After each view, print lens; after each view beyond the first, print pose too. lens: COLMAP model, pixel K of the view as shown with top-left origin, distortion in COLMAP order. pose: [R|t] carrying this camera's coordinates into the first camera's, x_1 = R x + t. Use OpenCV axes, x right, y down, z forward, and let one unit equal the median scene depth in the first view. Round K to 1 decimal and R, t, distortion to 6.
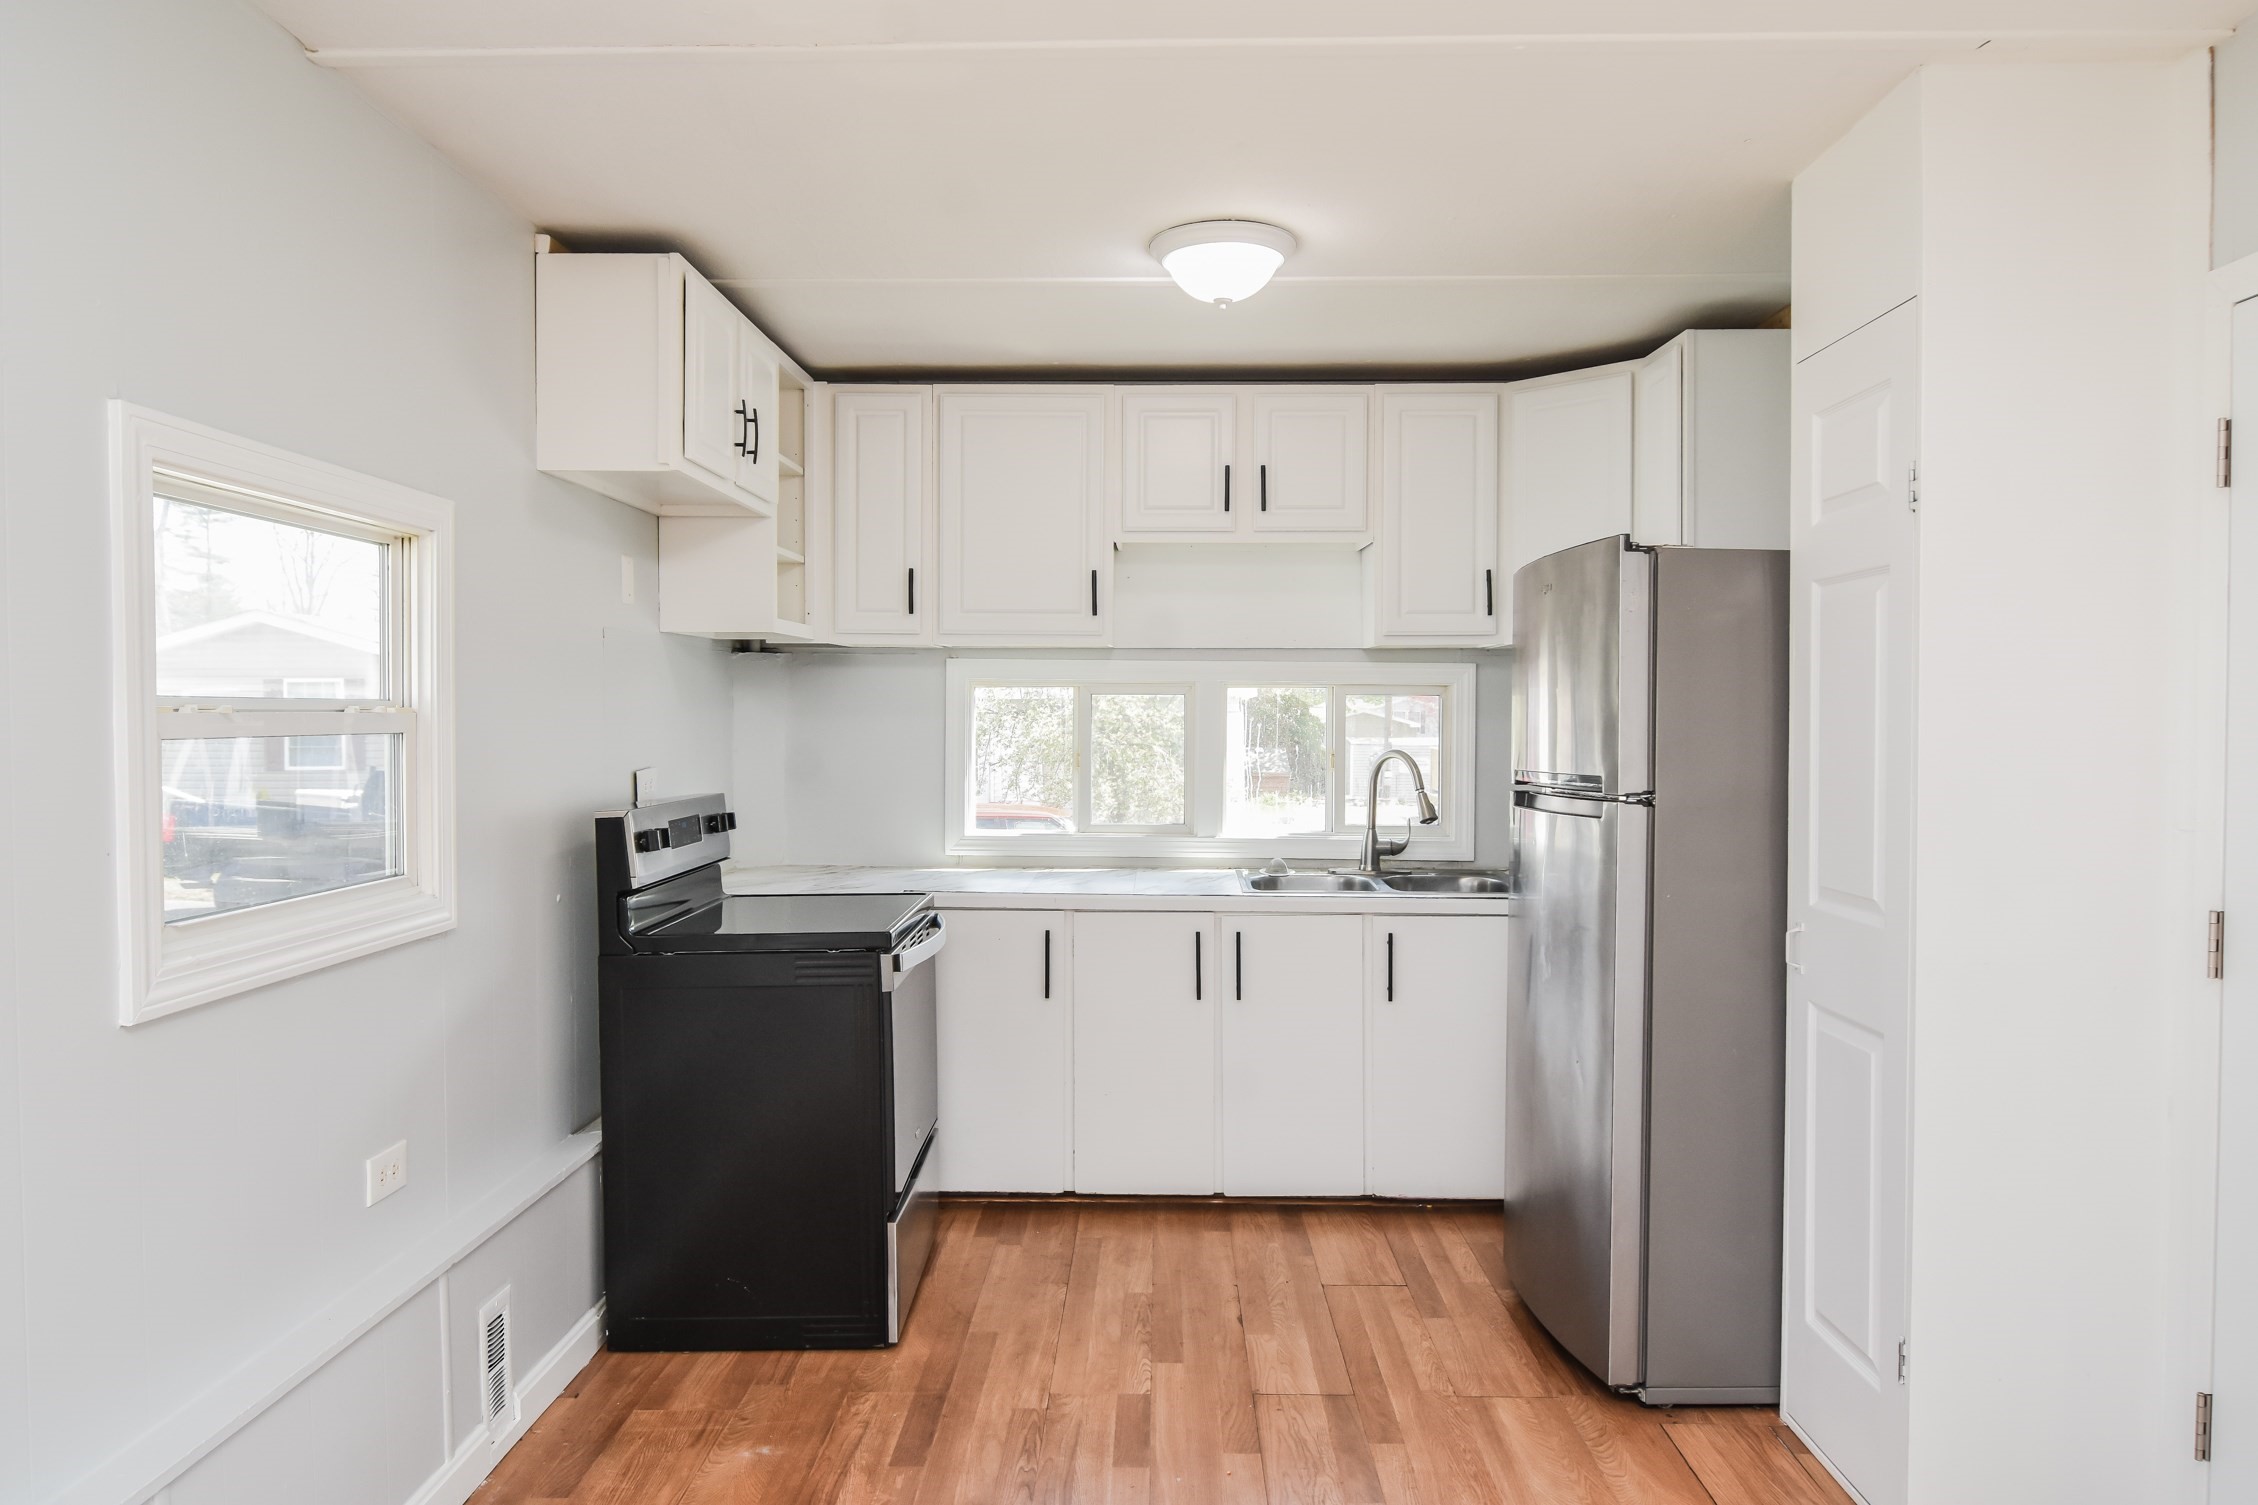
lens RADIAL K [[1480.7, 0, 1131.3], [0, 1480.7, 750.9], [0, 0, 1]] dist [-0.004222, -0.009938]
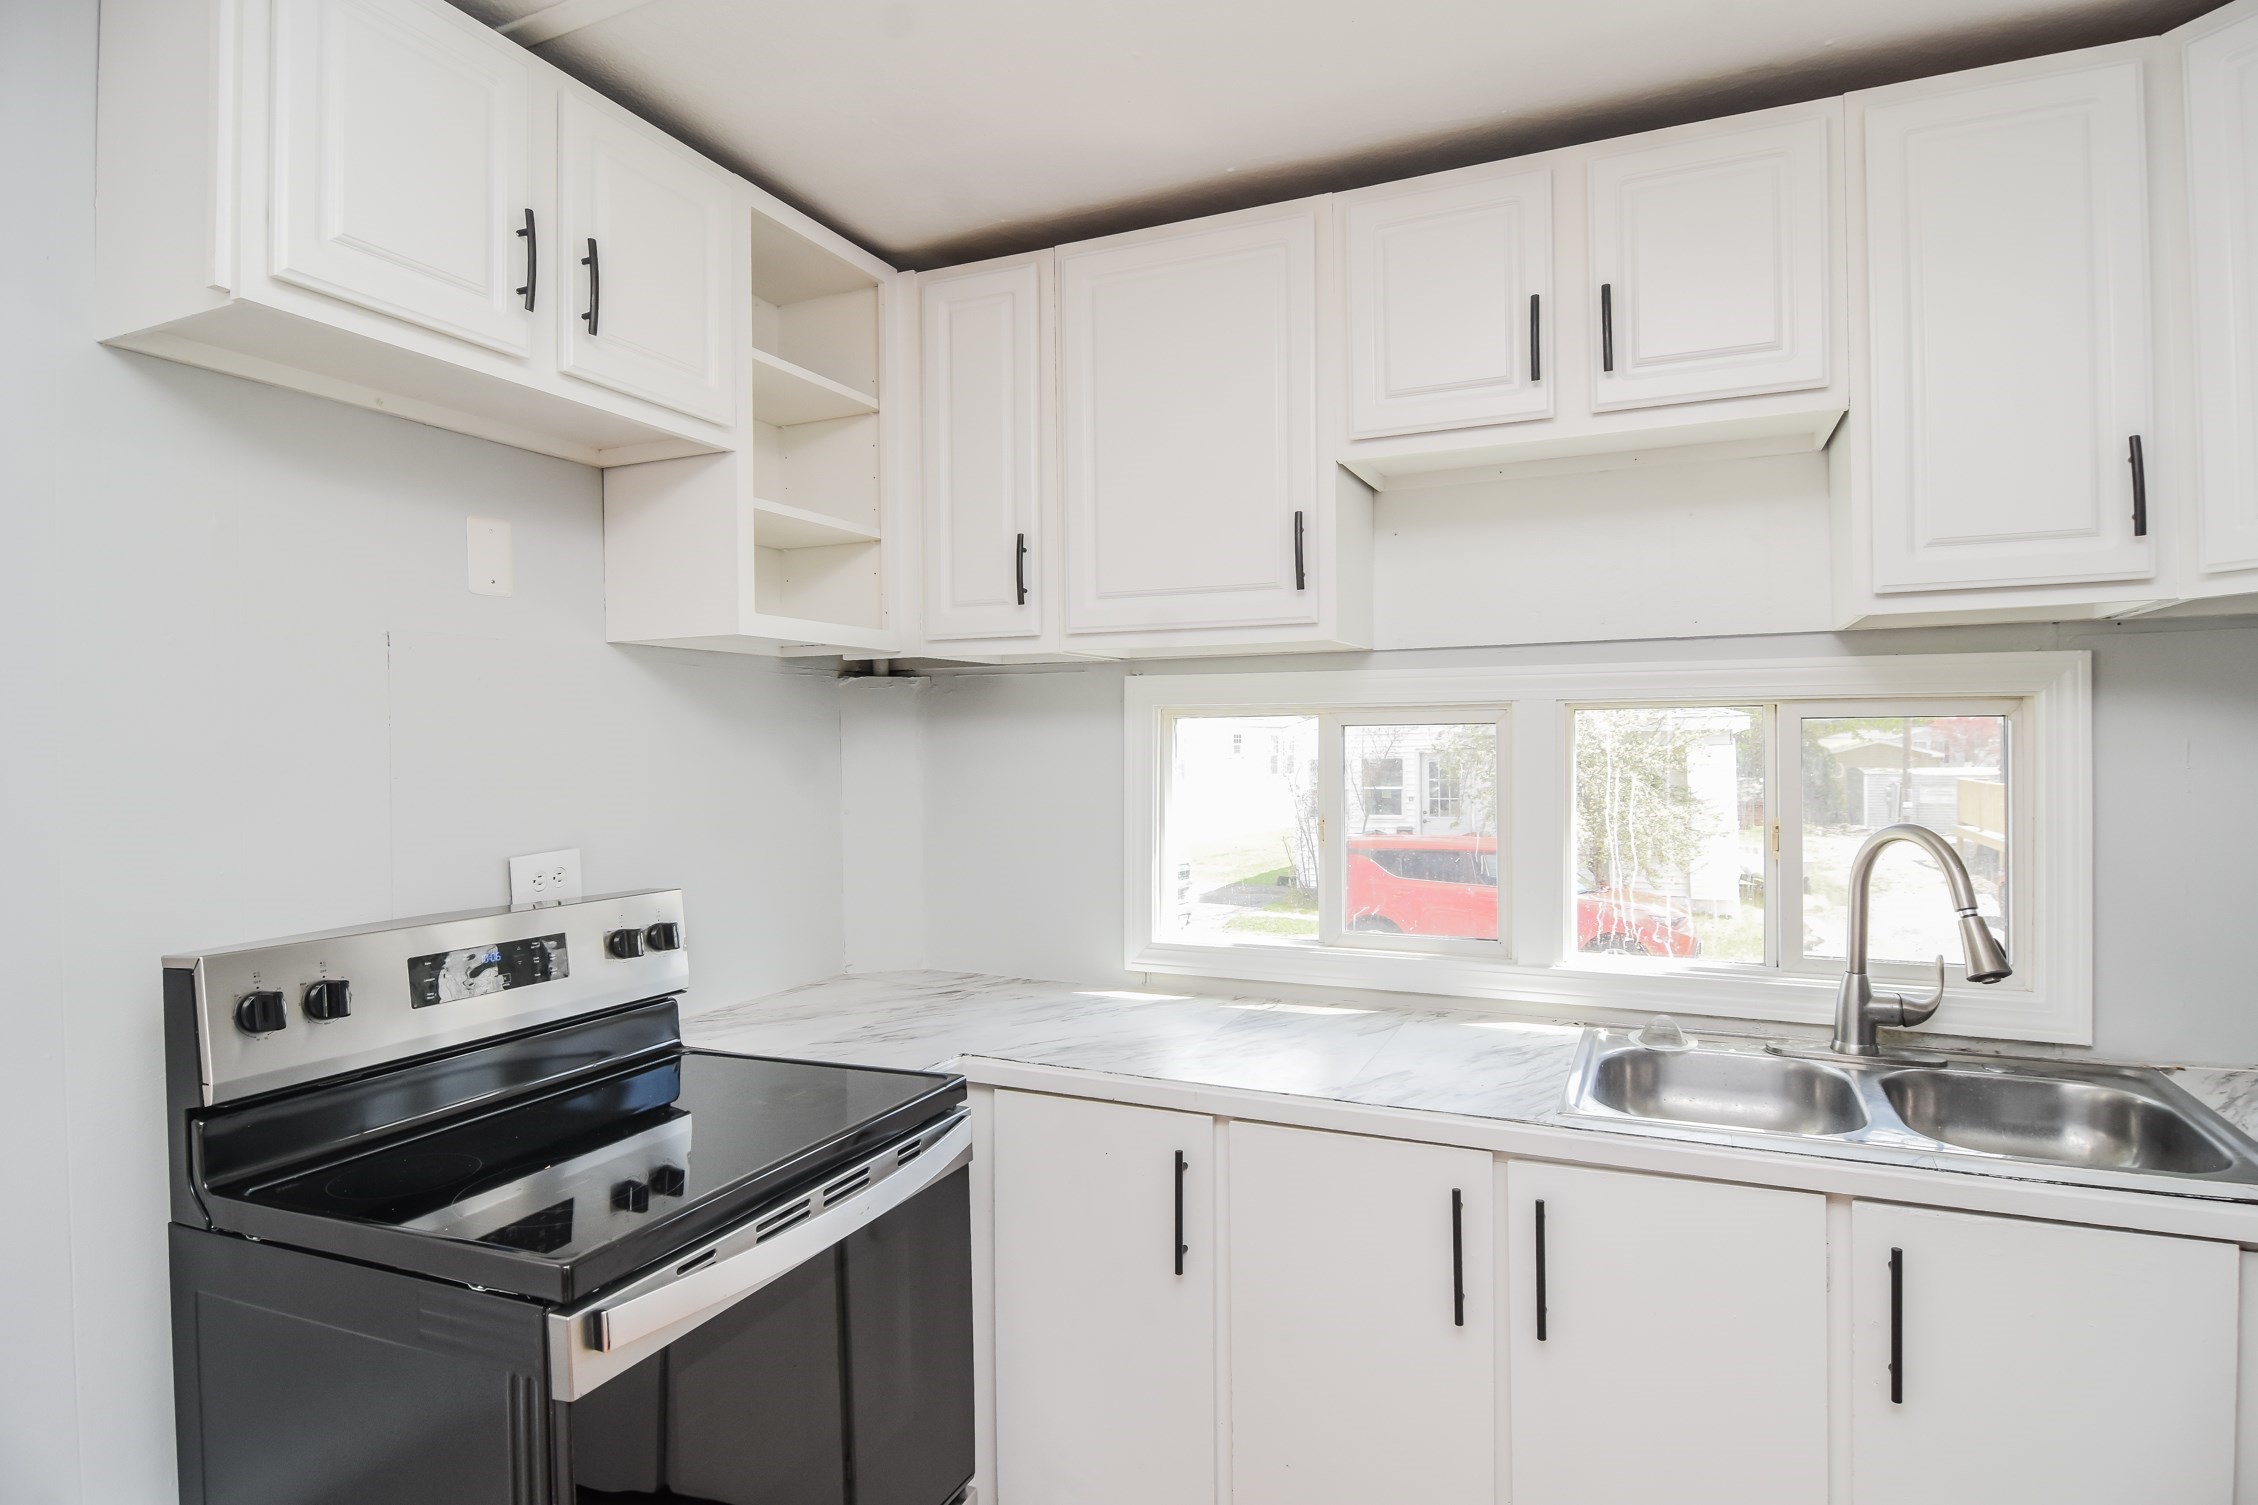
lens RADIAL K [[1206.9, 0, 1131.4], [0, 1206.9, 750.7], [0, 0, 1]] dist [-0.008420, -0.010716]
pose [[0.920347, -0.010308, -0.390968, 0.104821], [0.000992, 0.999711, -0.024021, -0.017738], [0.391102, 0.021720, 0.920091, 0.573566]]
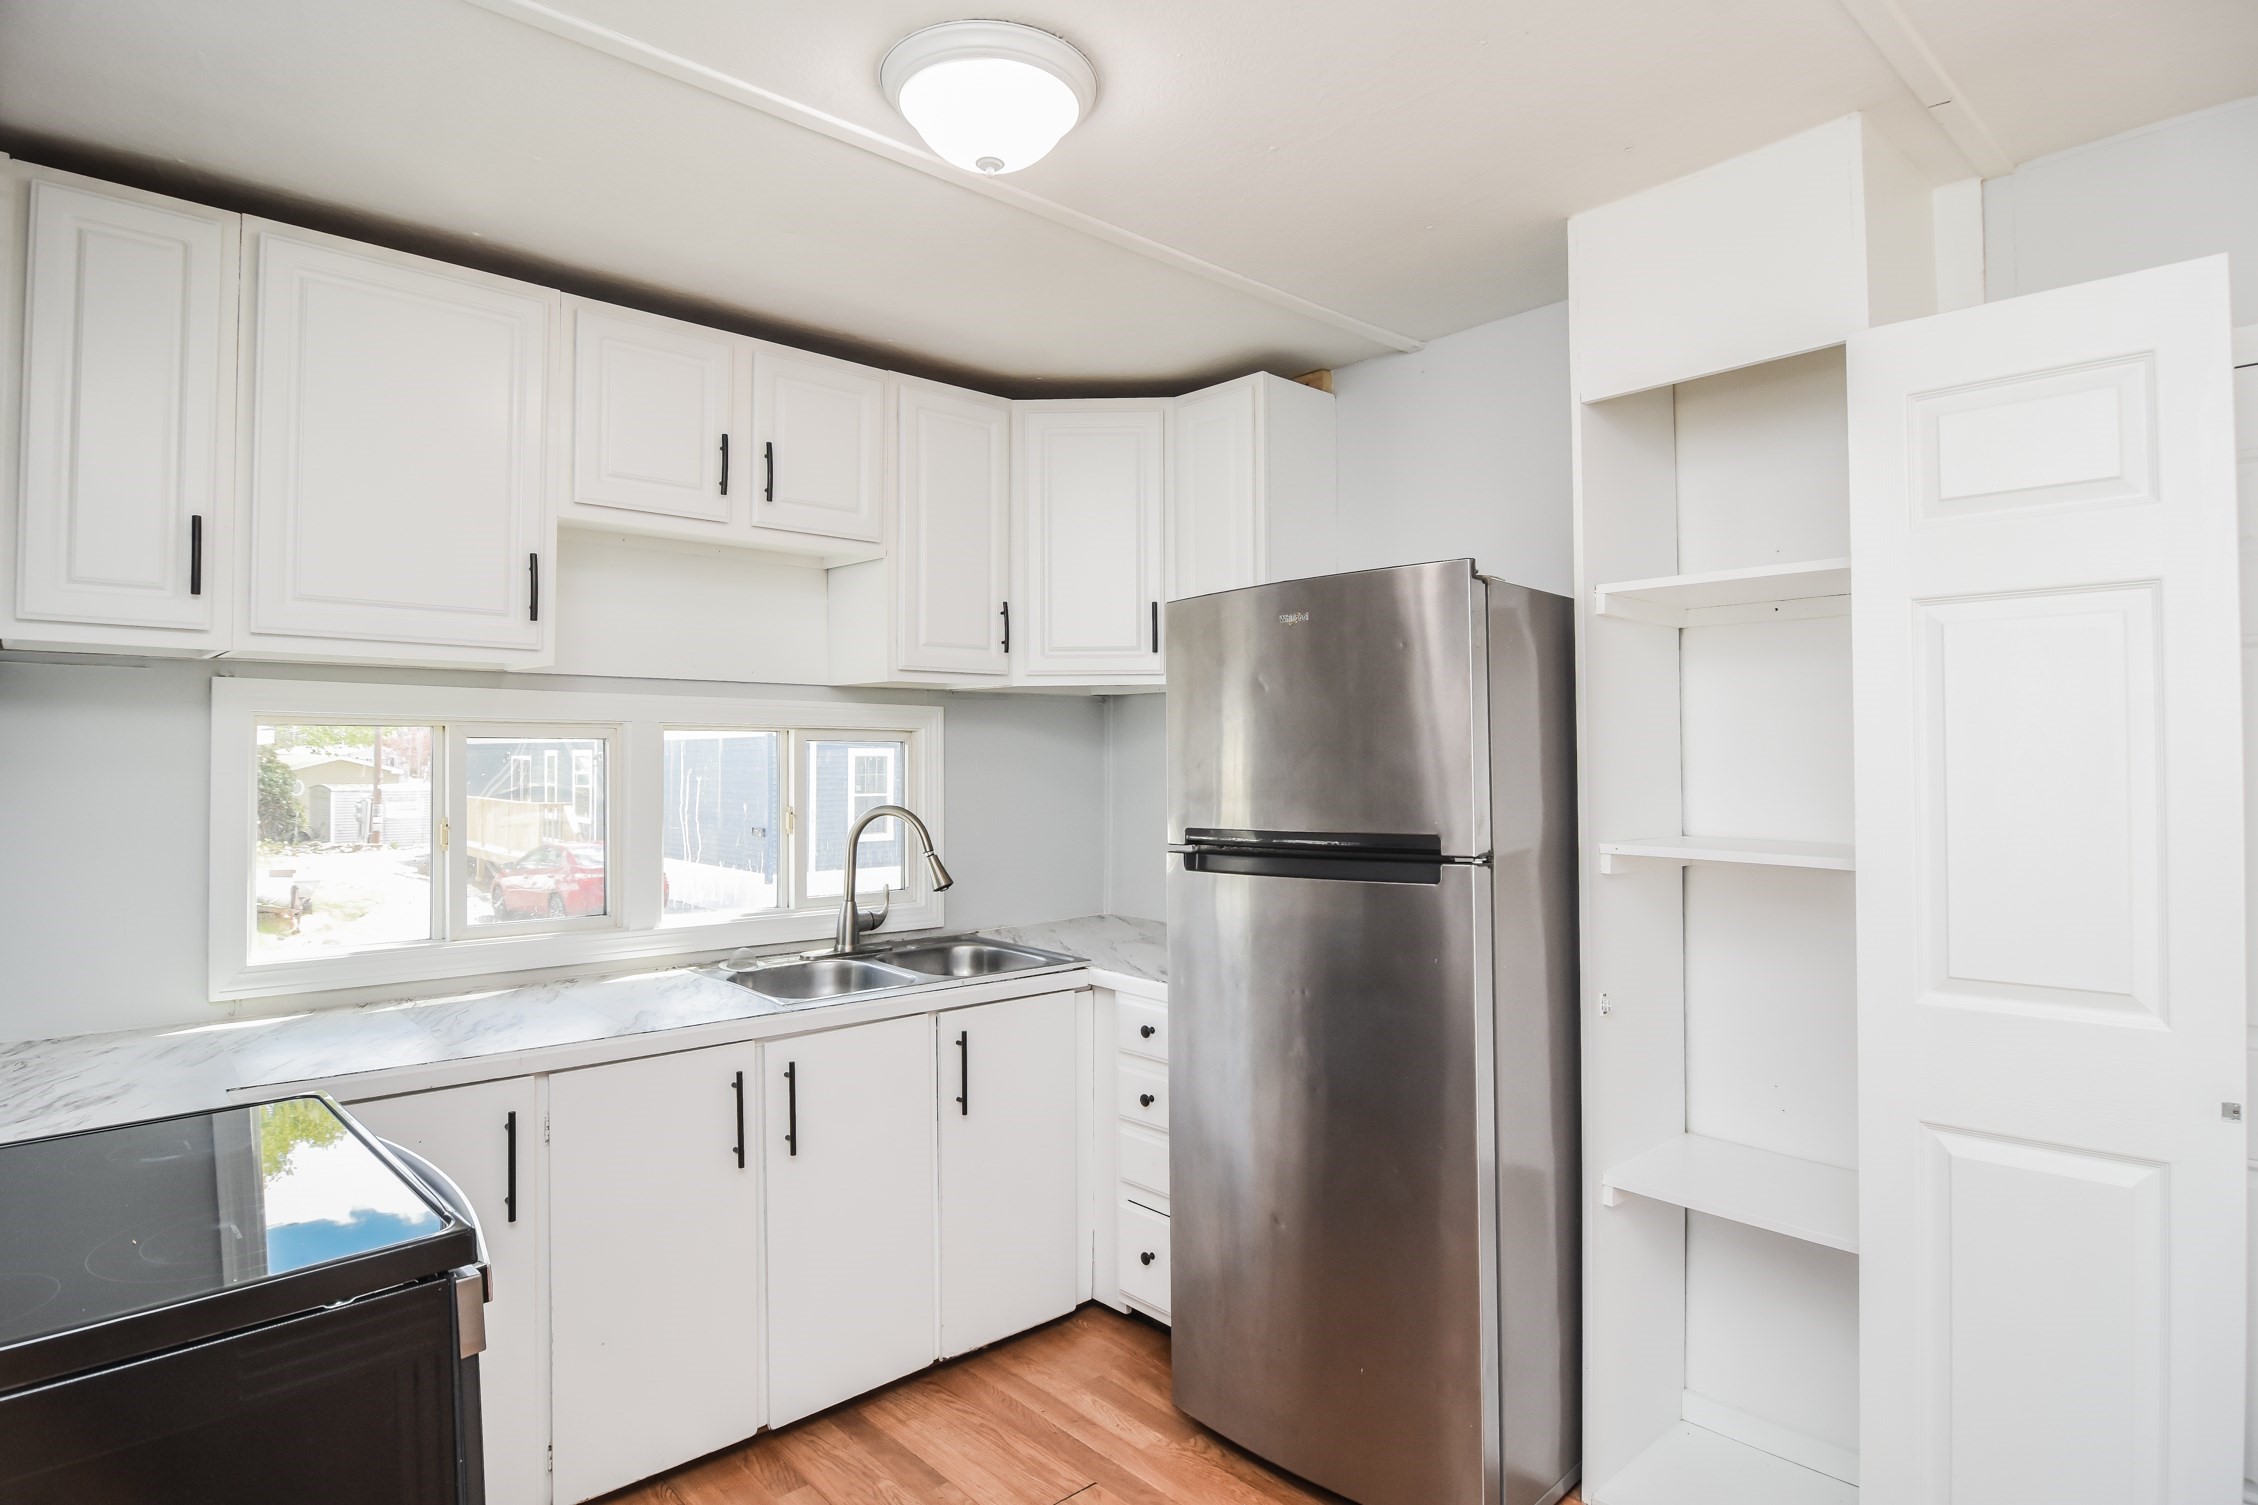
lens RADIAL K [[1206.9, 0, 1134.2], [0, 1206.9, 741.1], [0, 0, 1]] dist [-0.008420, -0.010716]
pose [[0.725718, 0.005685, 0.687969, -0.215846], [0.021599, 0.999285, -0.031041, -0.014413], [-0.687654, 0.037387, 0.725076, 0.442319]]
